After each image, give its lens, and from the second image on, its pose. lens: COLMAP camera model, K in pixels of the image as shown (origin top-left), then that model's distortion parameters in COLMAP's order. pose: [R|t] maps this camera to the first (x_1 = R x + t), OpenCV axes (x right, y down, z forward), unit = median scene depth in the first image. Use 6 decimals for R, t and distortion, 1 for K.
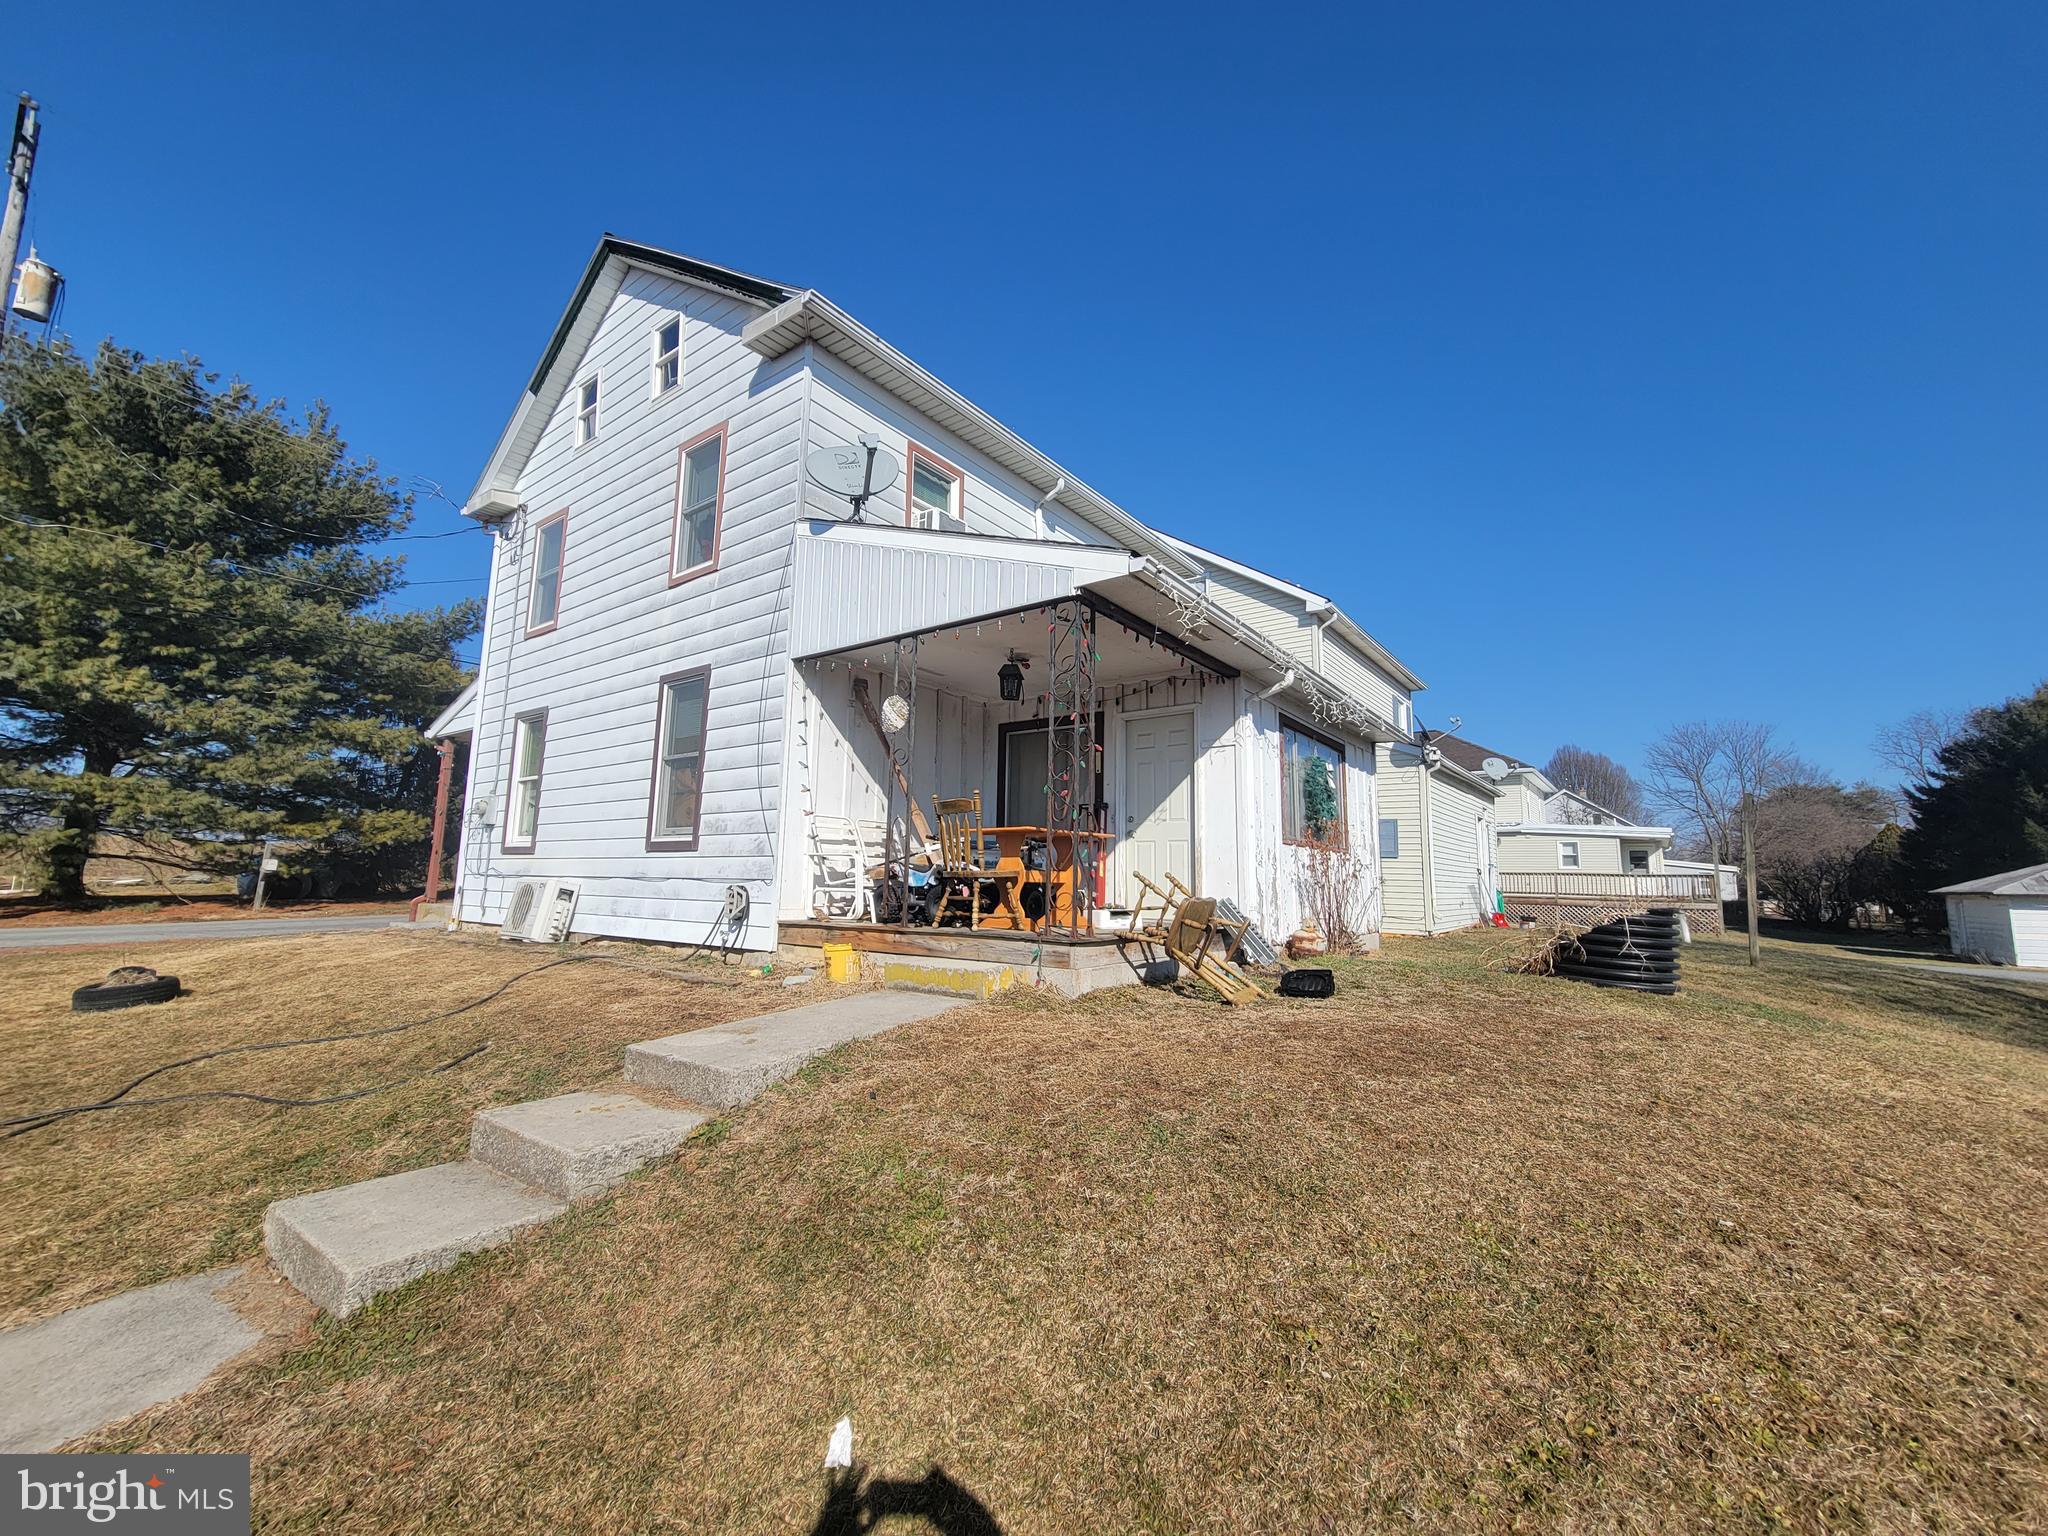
lens RADIAL K [[836.5, 0, 1018.1], [0, 836.5, 766.2], [0, 0, 1]] dist [0.001336, -0.002200]
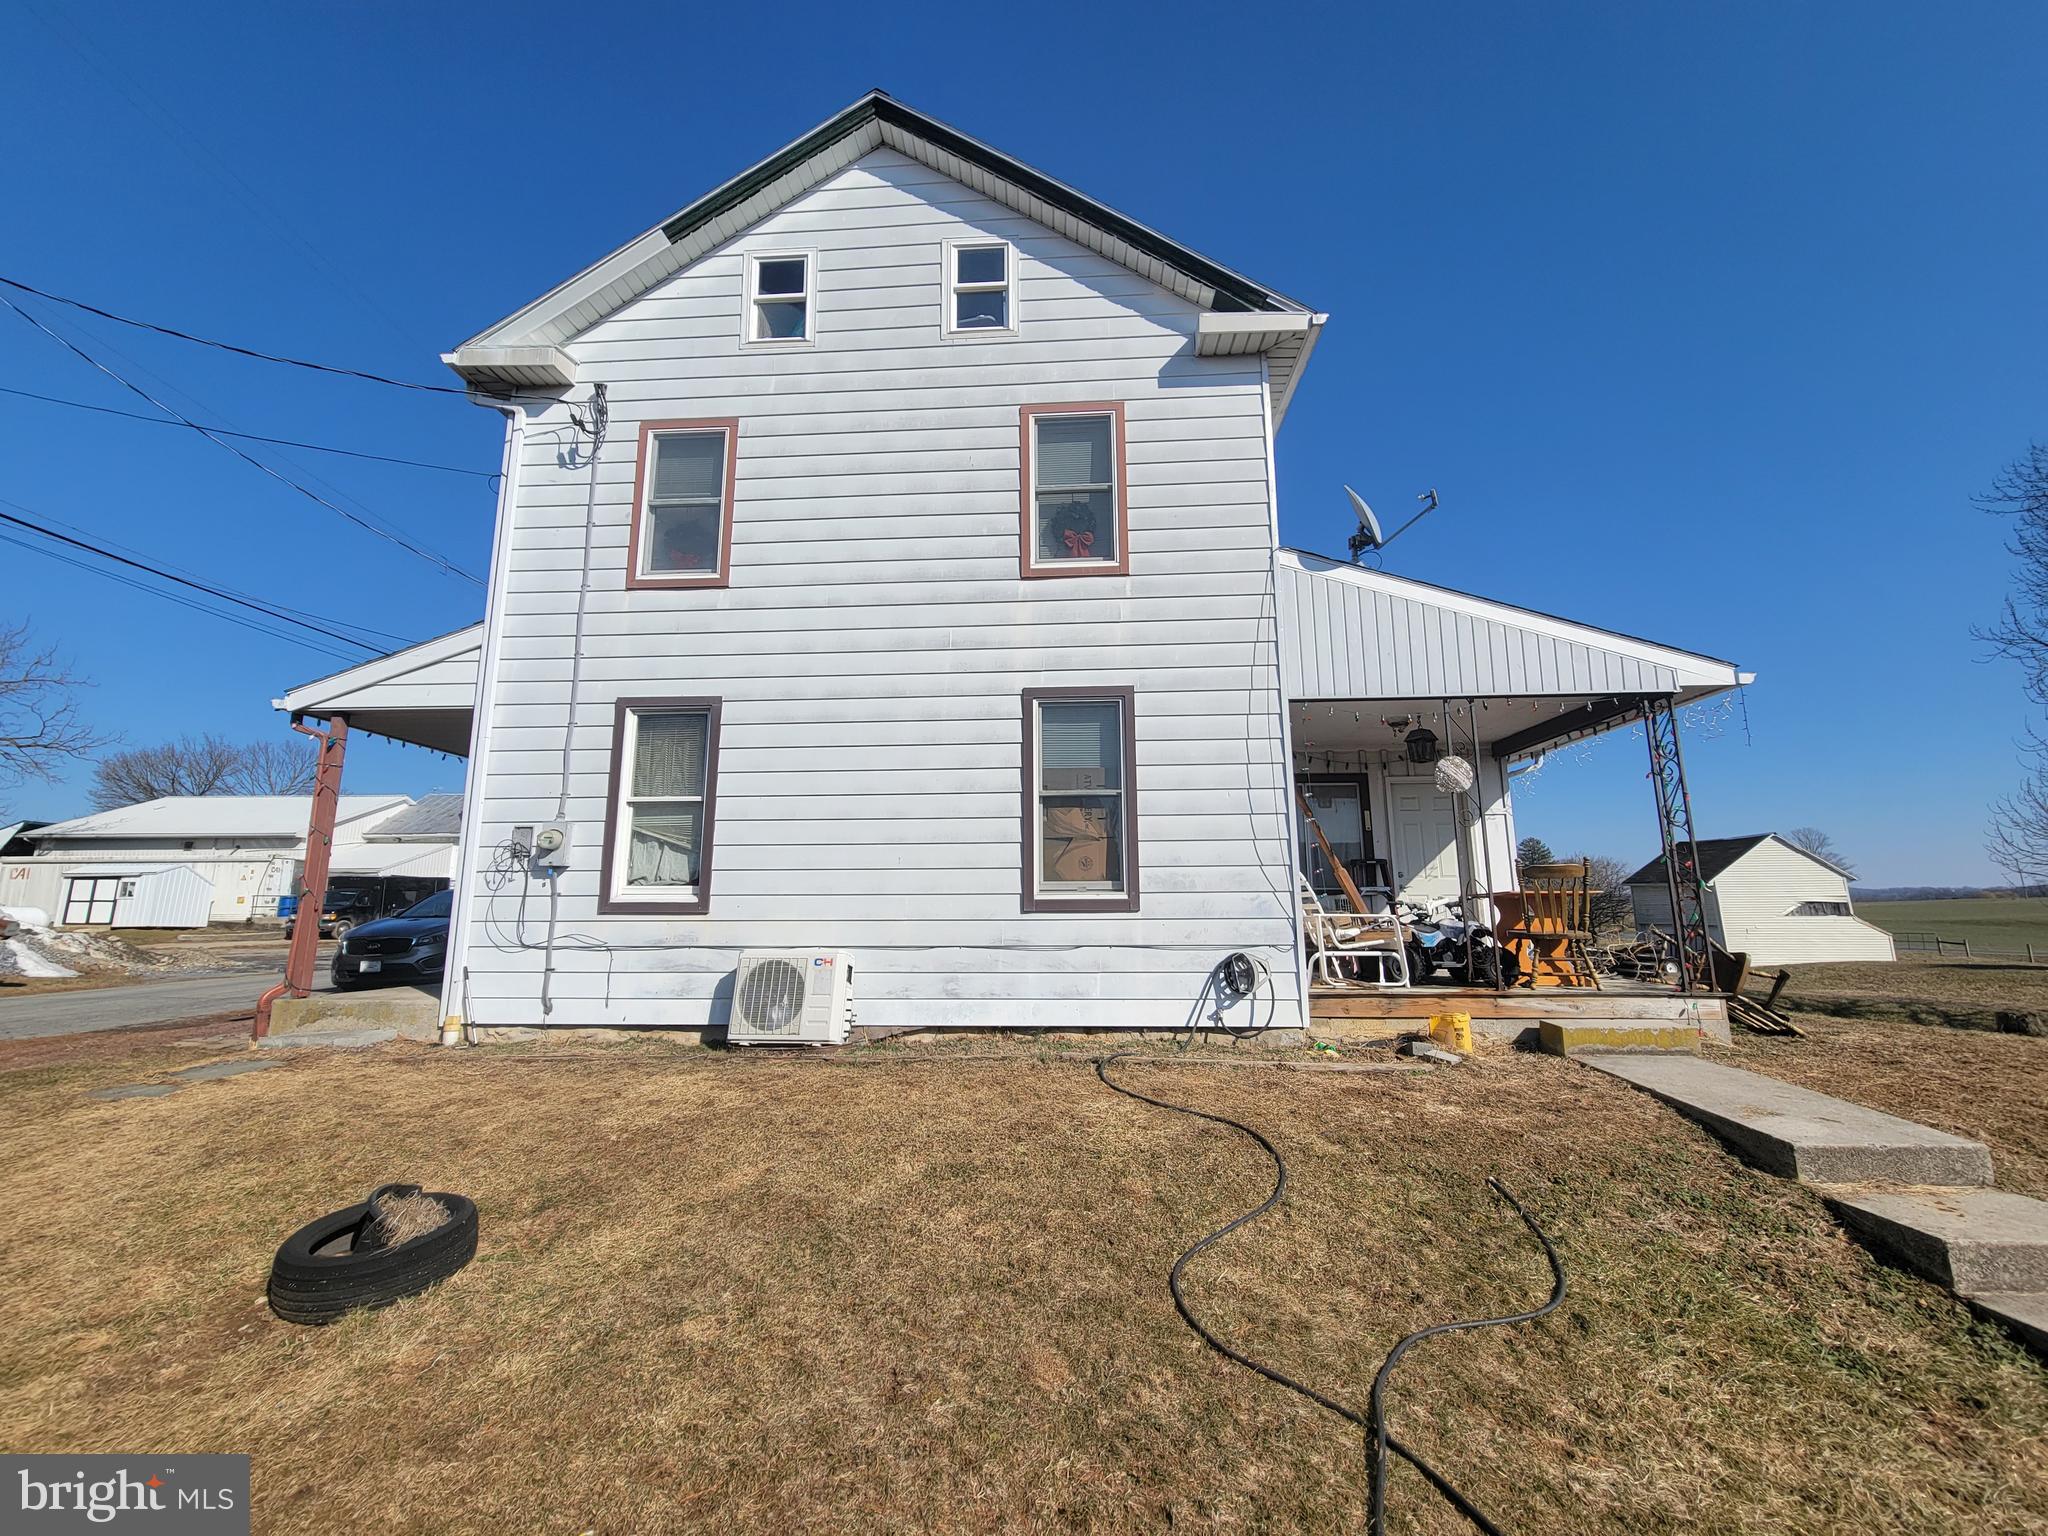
lens RADIAL K [[836.5, 0, 1019.3], [0, 836.5, 767.2], [0, 0, 1]] dist [0.001336, -0.002200]
pose [[0.835015, 0.076660, 0.544861, -0.699883], [-0.059553, 0.997021, -0.049011, 0.004904], [-0.546995, 0.008477, 0.837093, 0.279174]]
